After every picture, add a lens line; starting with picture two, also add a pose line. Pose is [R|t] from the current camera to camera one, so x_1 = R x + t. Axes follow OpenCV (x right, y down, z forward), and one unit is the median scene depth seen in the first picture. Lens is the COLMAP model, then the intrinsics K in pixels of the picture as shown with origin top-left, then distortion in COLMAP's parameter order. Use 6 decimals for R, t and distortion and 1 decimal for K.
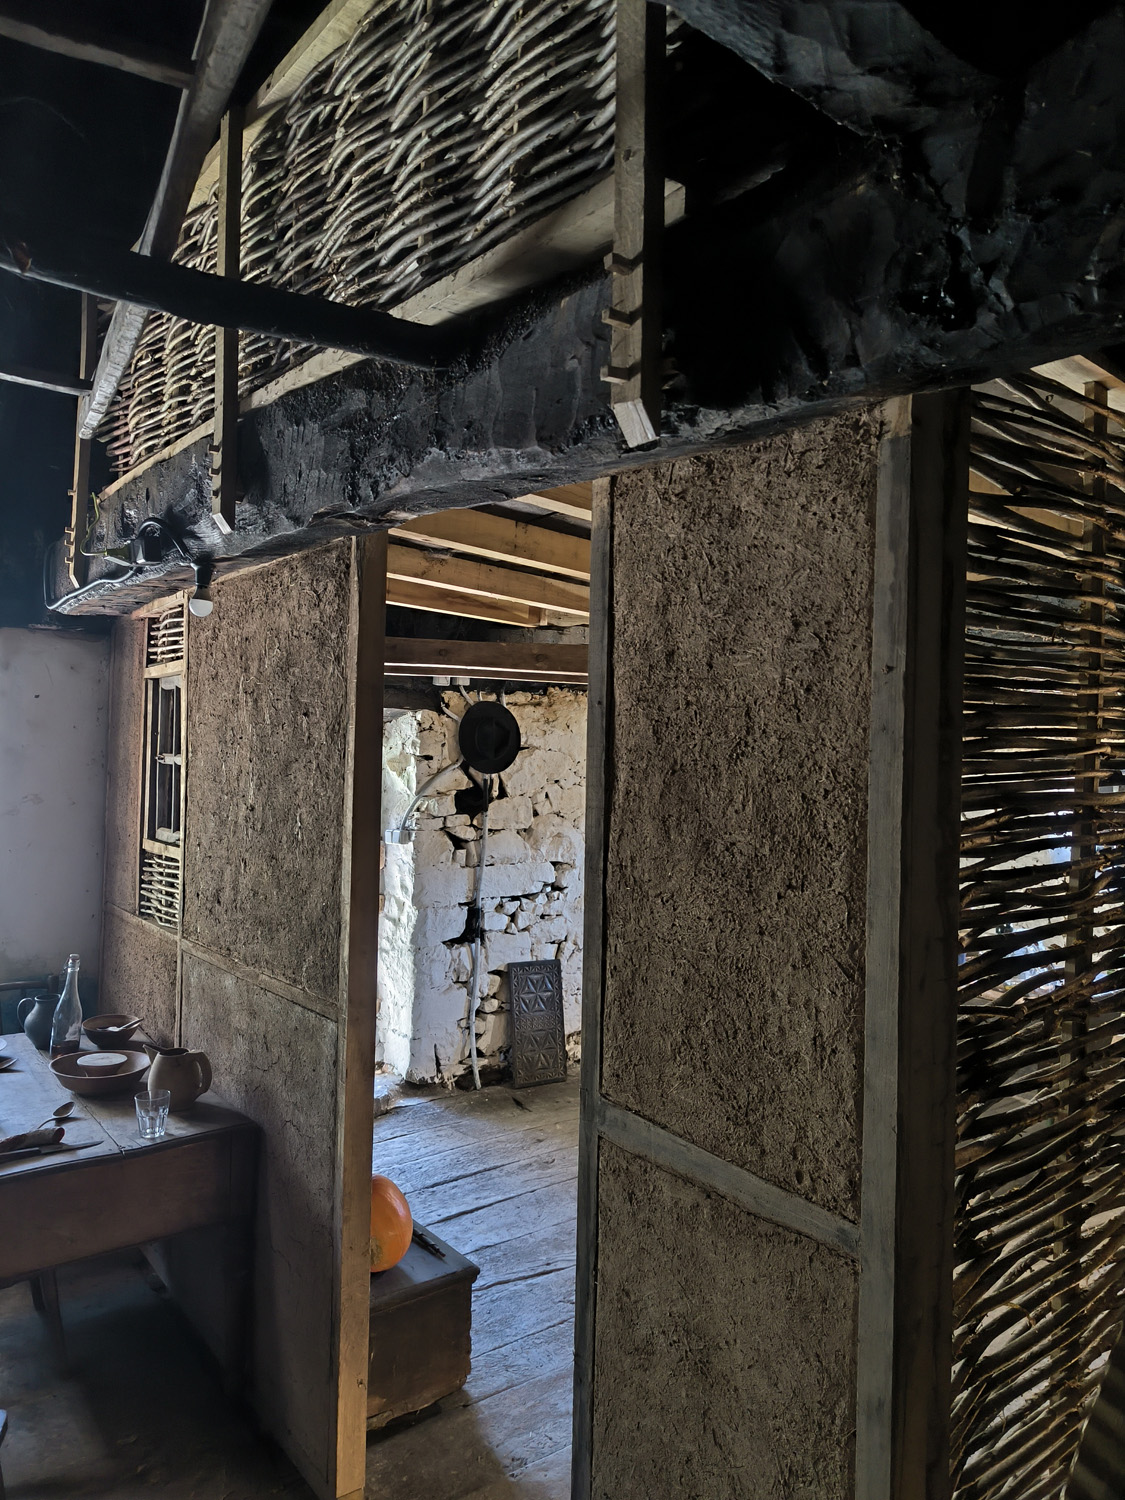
lens RADIAL K [[1046.7, 0, 558.9], [0, 1046.7, 739.5], [0, 0, 1]] dist [0.053280, -0.042325]
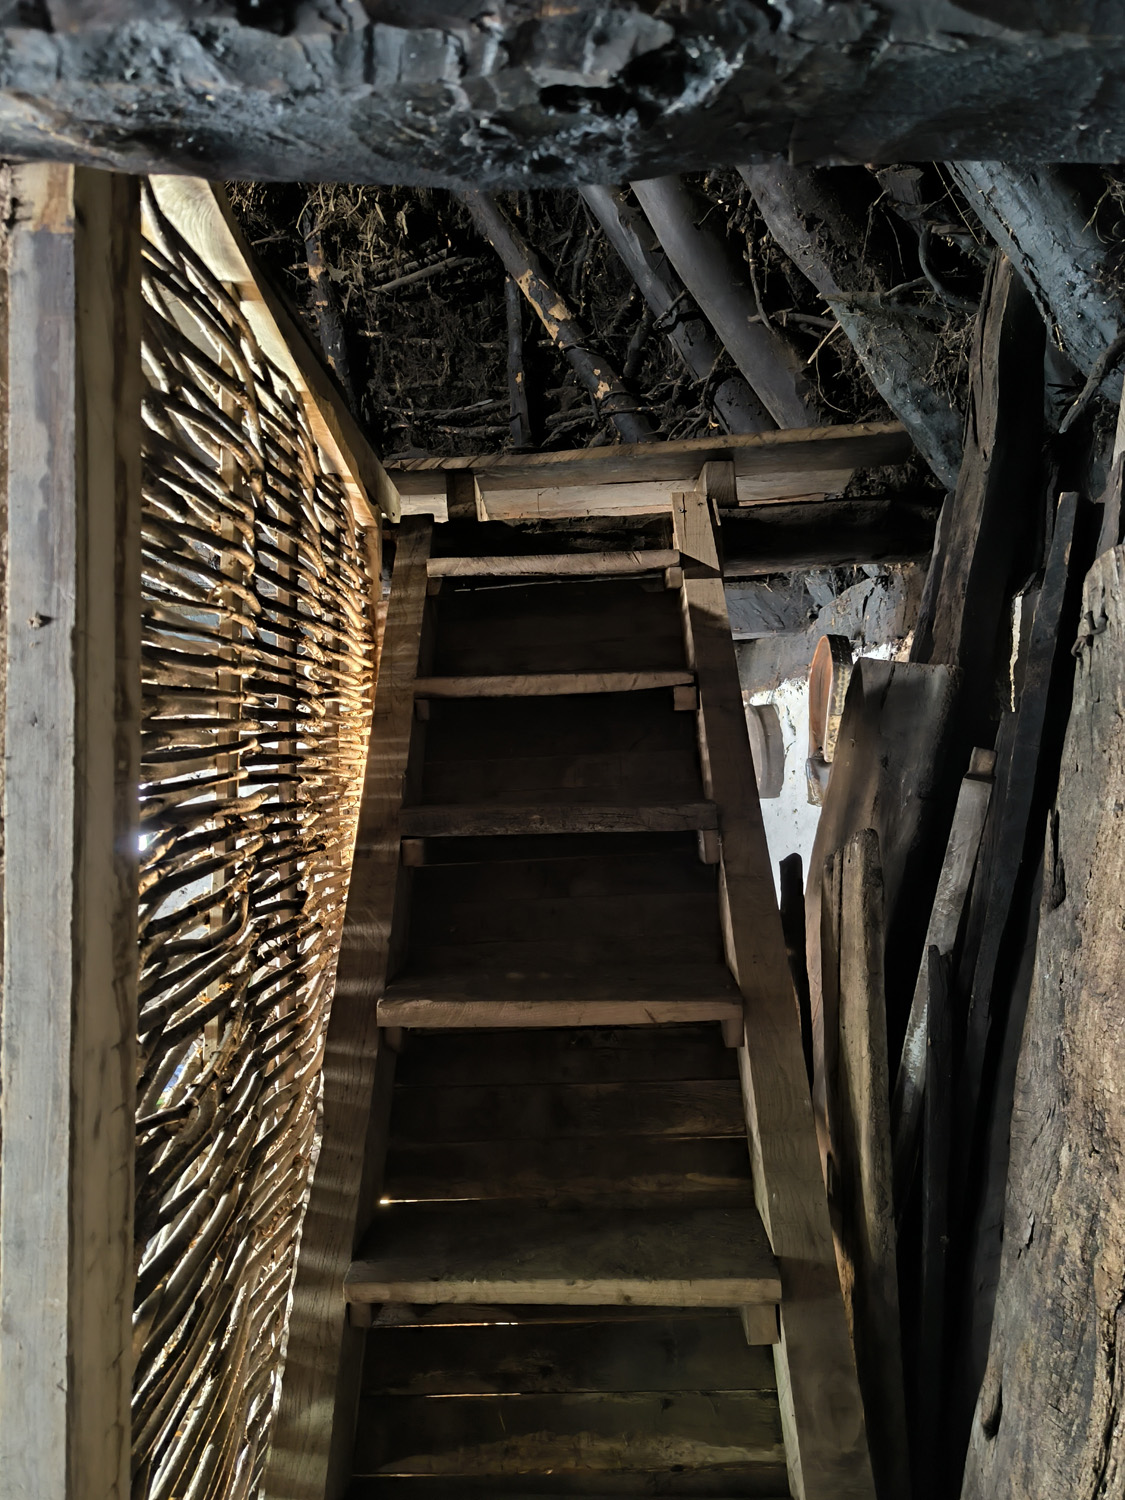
lens RADIAL K [[1046.7, 0, 560.4], [0, 1046.7, 747.1], [0, 0, 1]] dist [0.053280, -0.042325]
pose [[0.590539, -0.016313, 0.806844, 0.001509], [-0.005524, 0.999691, 0.024256, -0.011119], [-0.806990, -0.018781, 0.590266, 0.407181]]
